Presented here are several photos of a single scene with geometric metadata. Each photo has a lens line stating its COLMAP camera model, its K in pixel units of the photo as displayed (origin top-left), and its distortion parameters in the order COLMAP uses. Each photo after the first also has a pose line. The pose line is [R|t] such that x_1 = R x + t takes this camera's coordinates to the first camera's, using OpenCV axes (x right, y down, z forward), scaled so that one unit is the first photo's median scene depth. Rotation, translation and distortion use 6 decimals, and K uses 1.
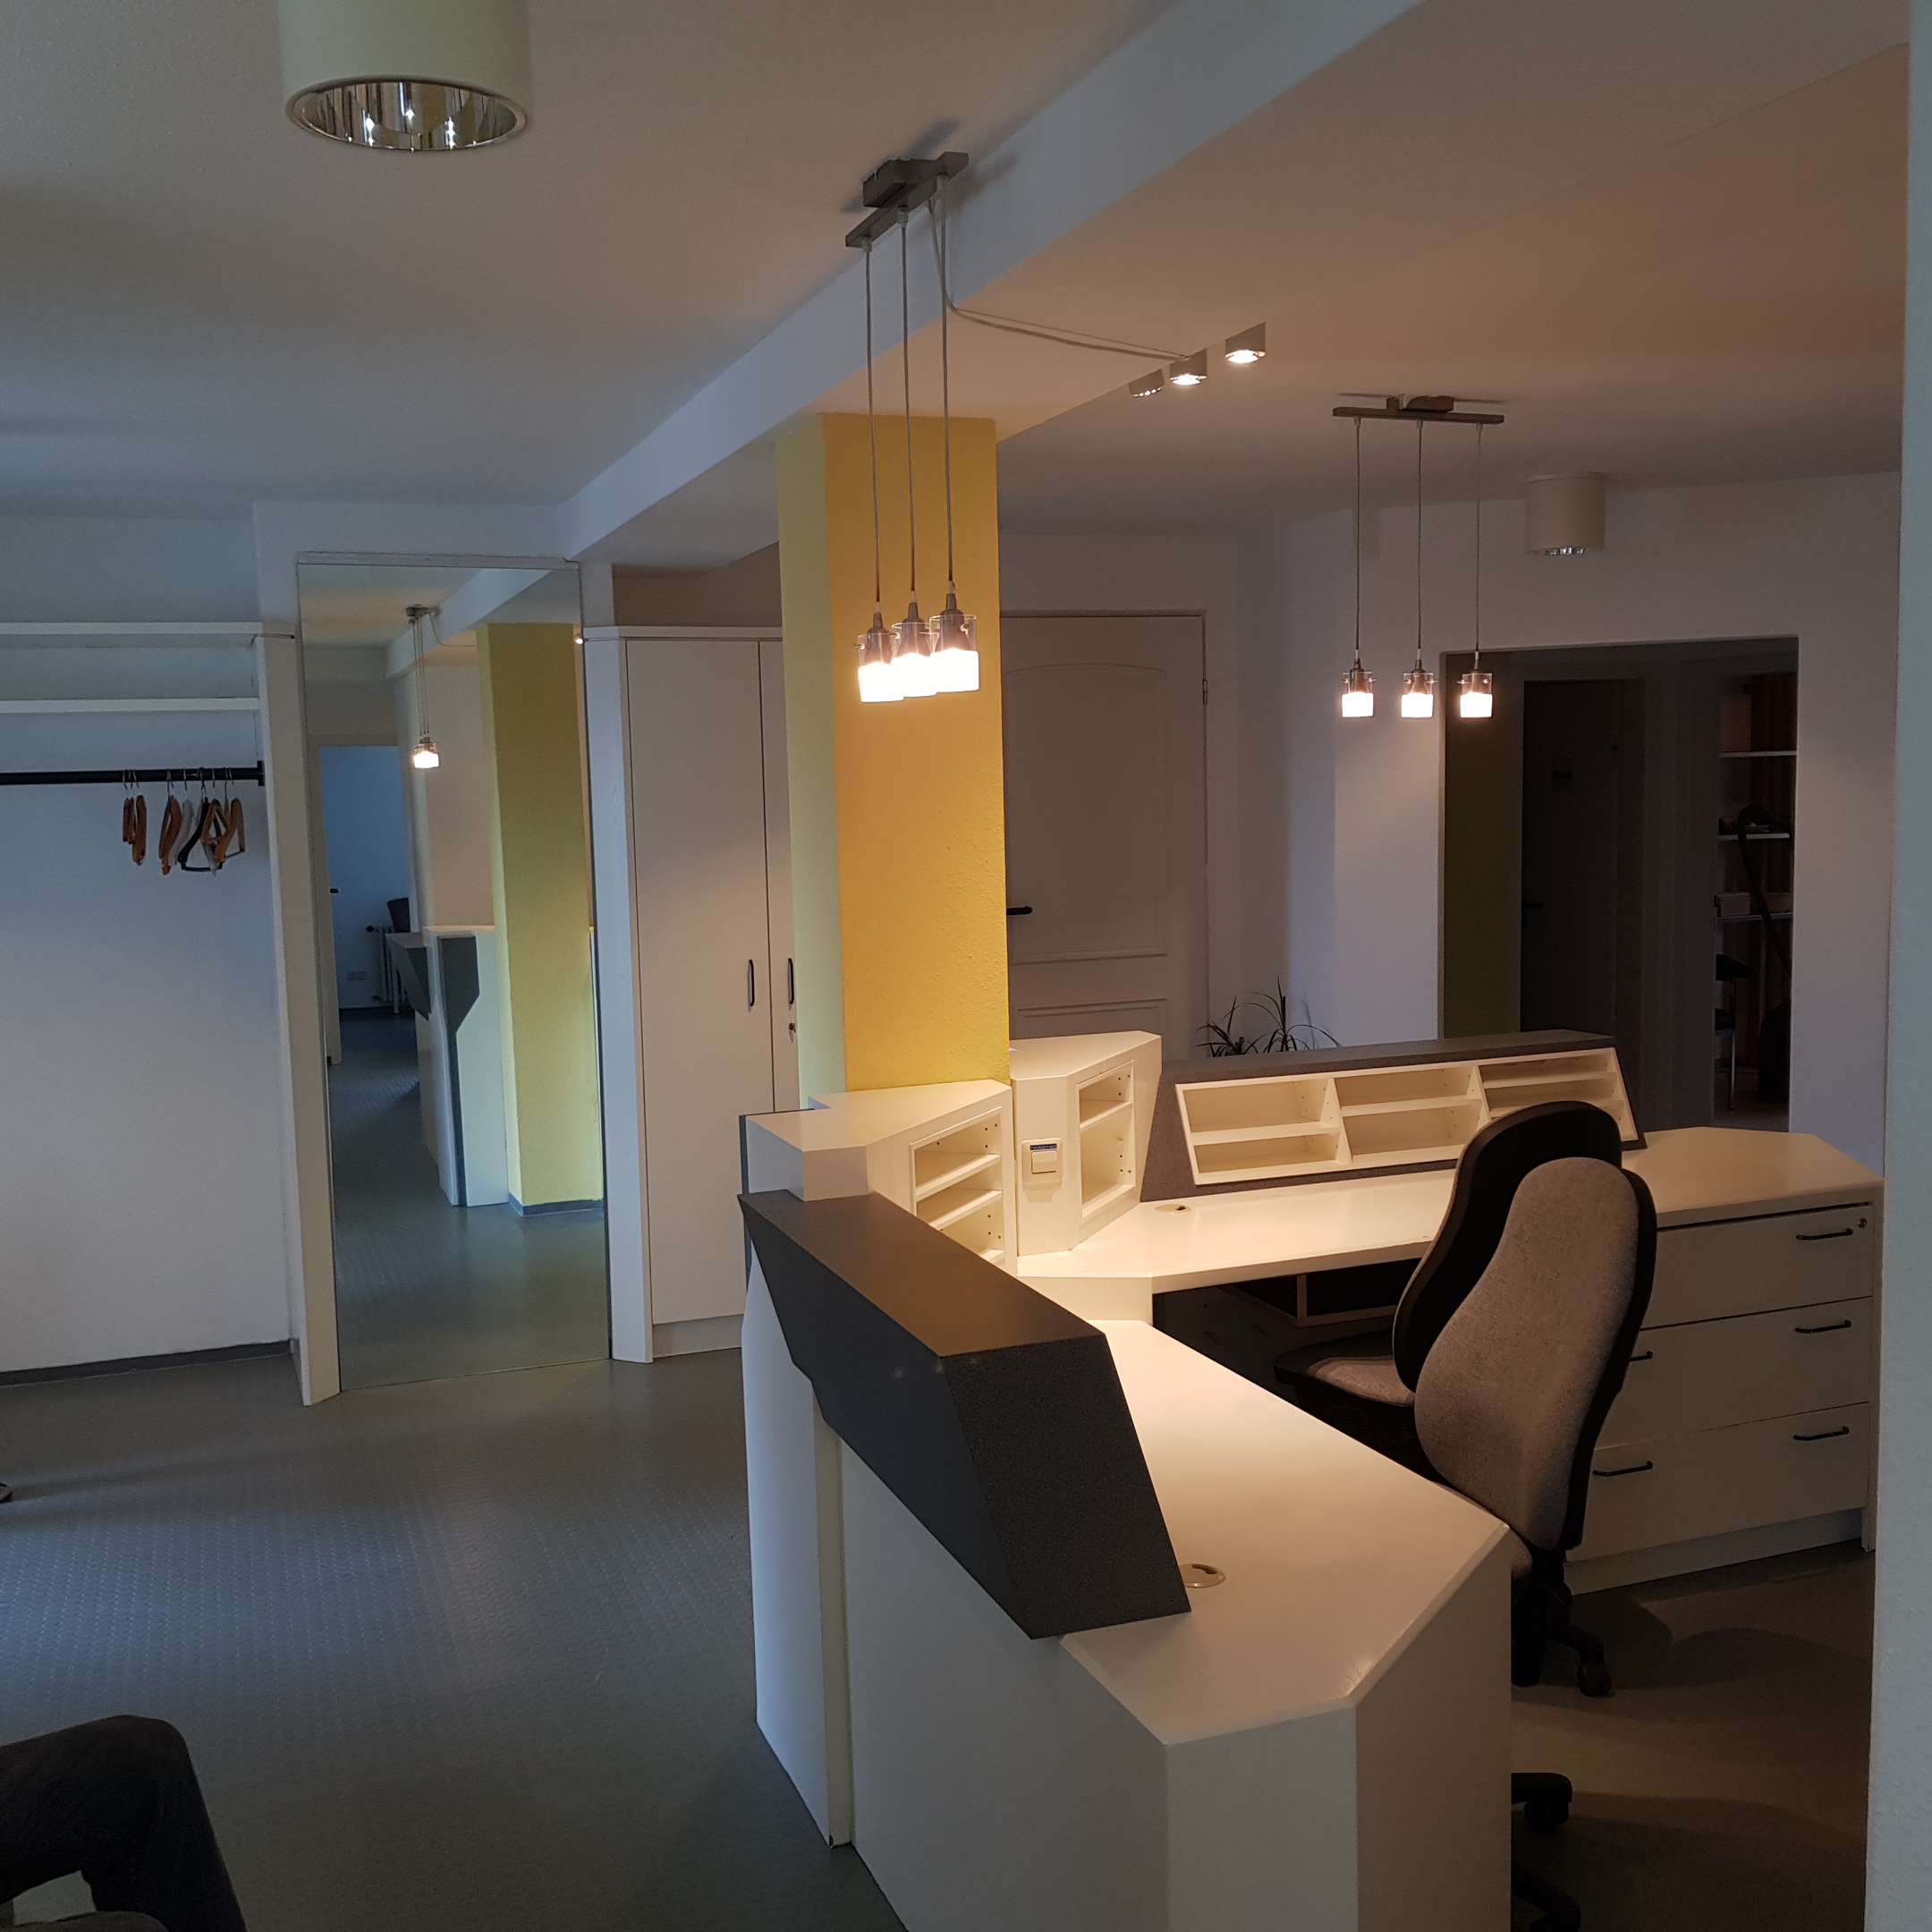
lens RADIAL K [[2039.5, 0, 948.8], [0, 2039.5, 984.9], [0, 0, 1]] dist [0.036692, 0.000000]
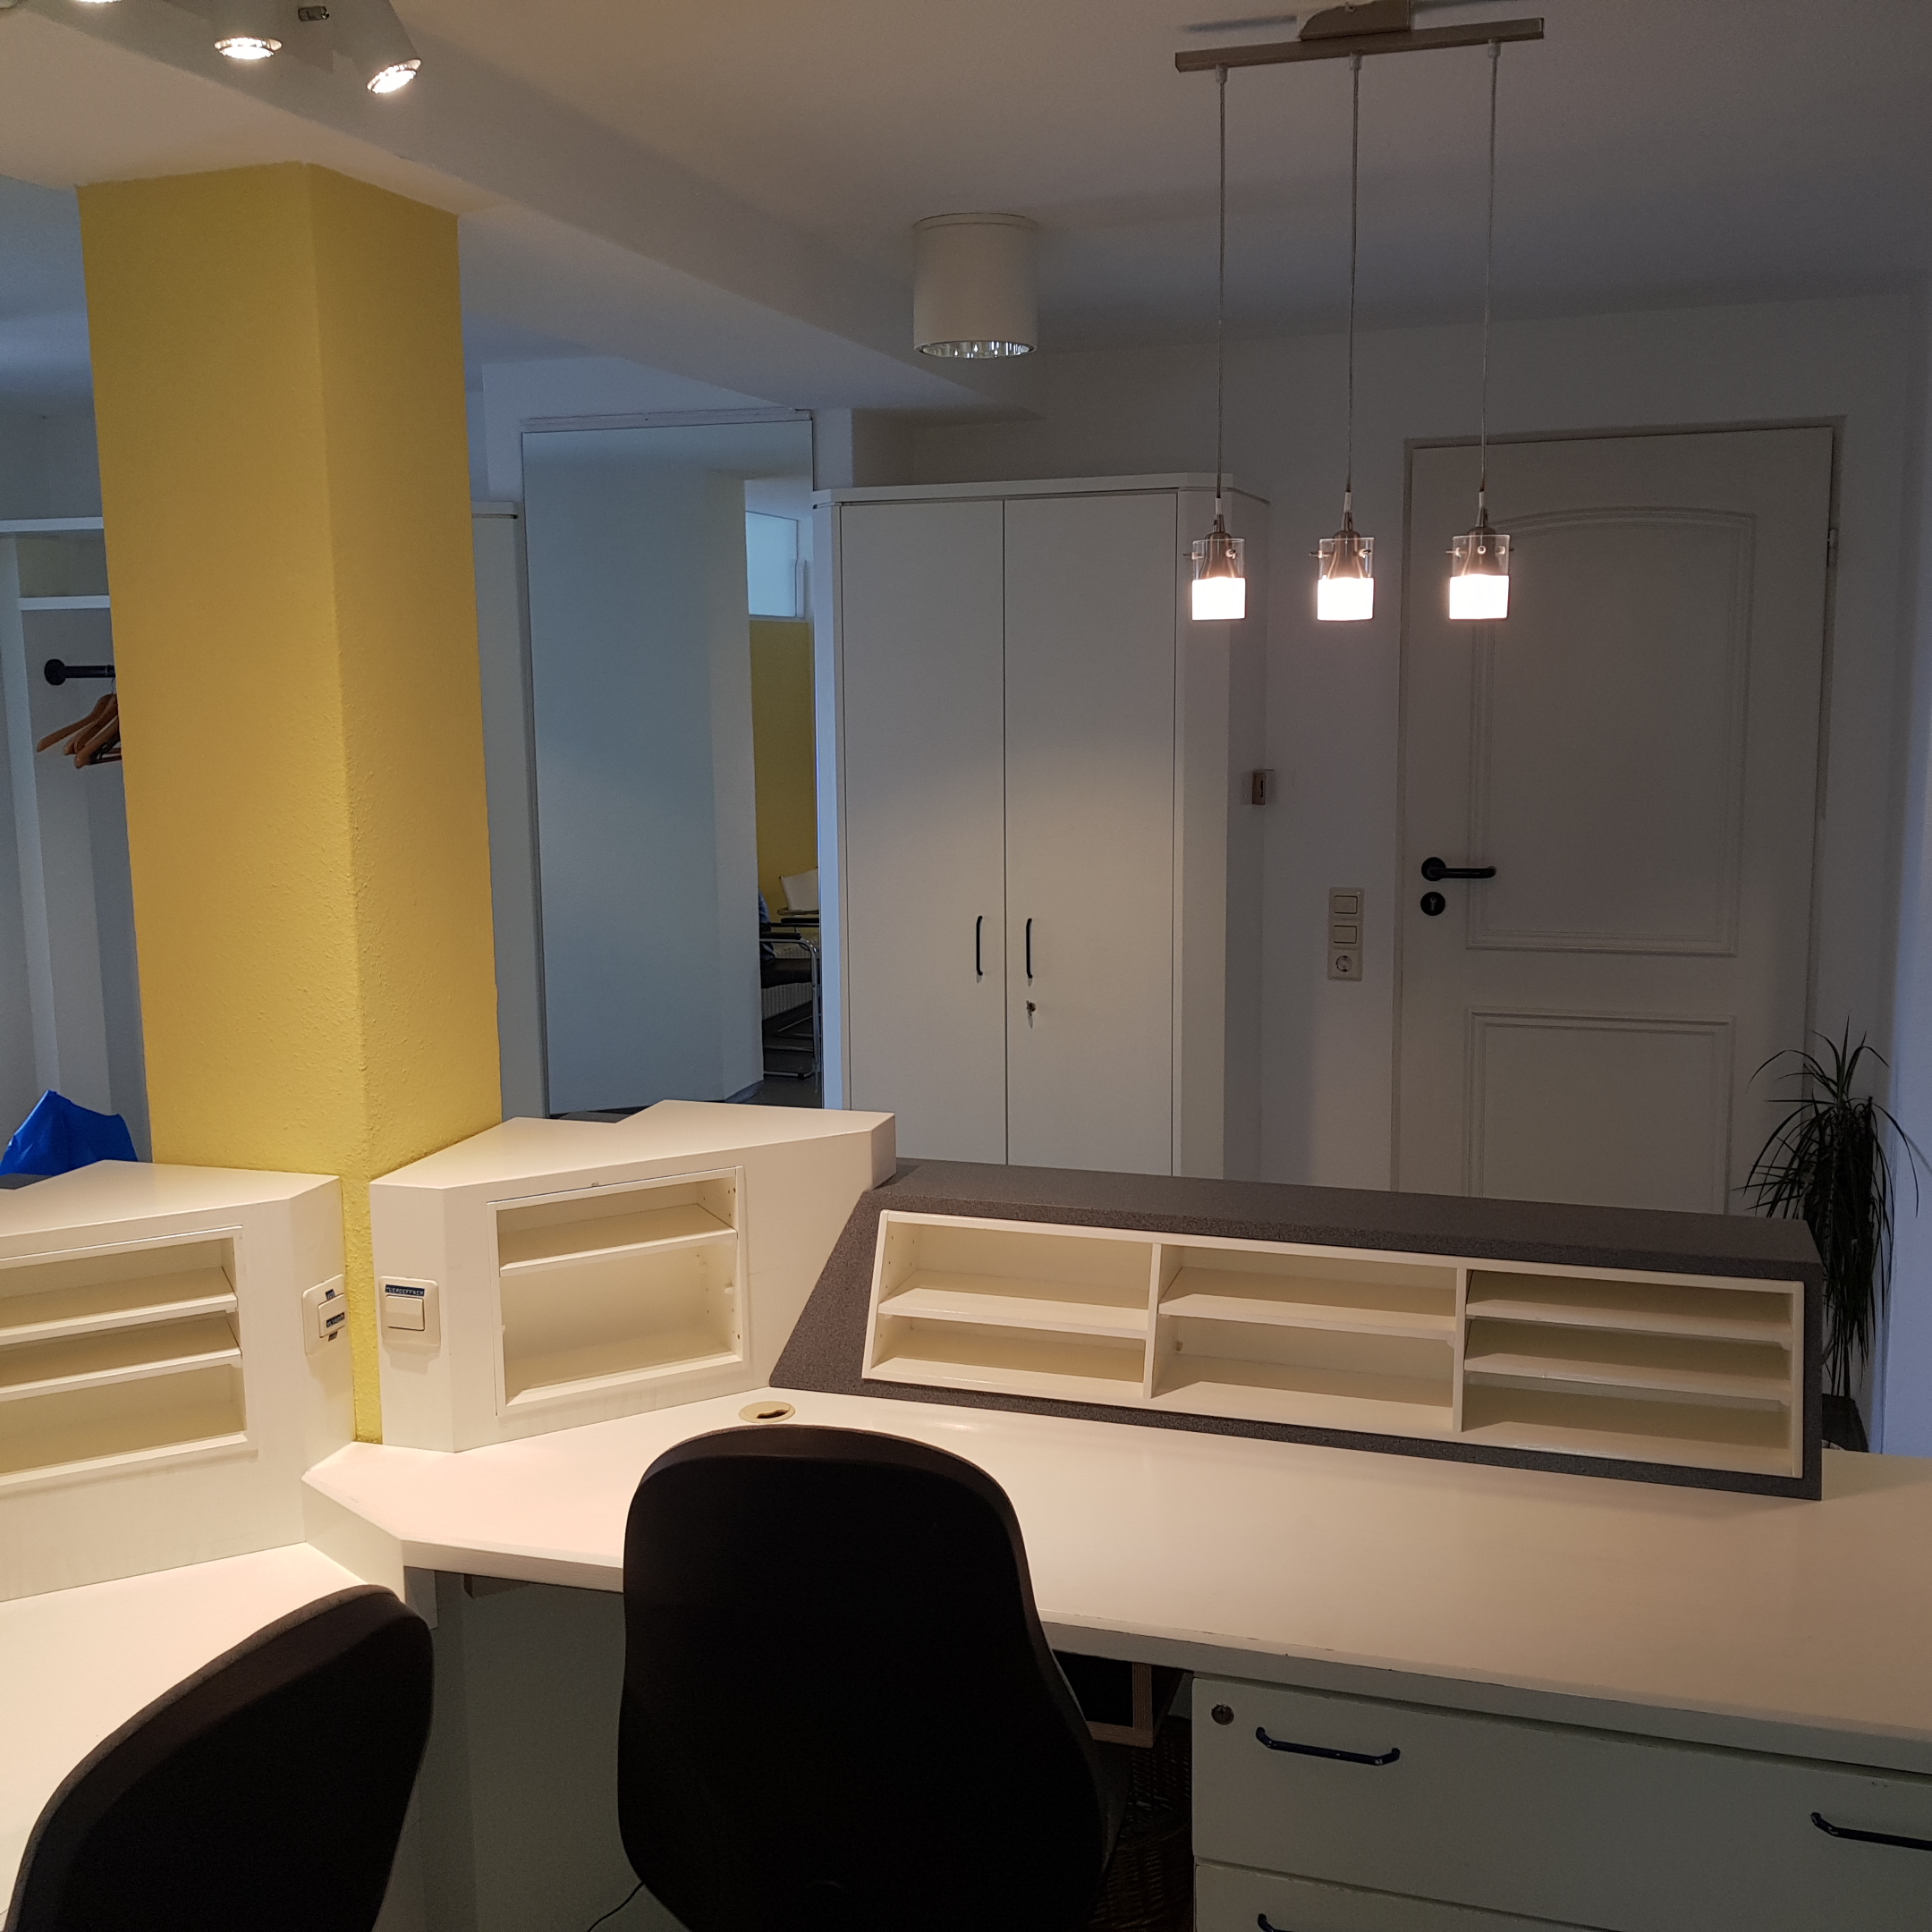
lens RADIAL K [[2039.5, 0, 968.9], [0, 2039.5, 945.4], [0, 0, 1]] dist [0.036692, 0.000000]
pose [[0.775086, 0.102345, -0.623513, 0.504998], [-0.068205, 0.994581, 0.078467, -0.081858], [0.628164, -0.018292, 0.777866, 0.520254]]
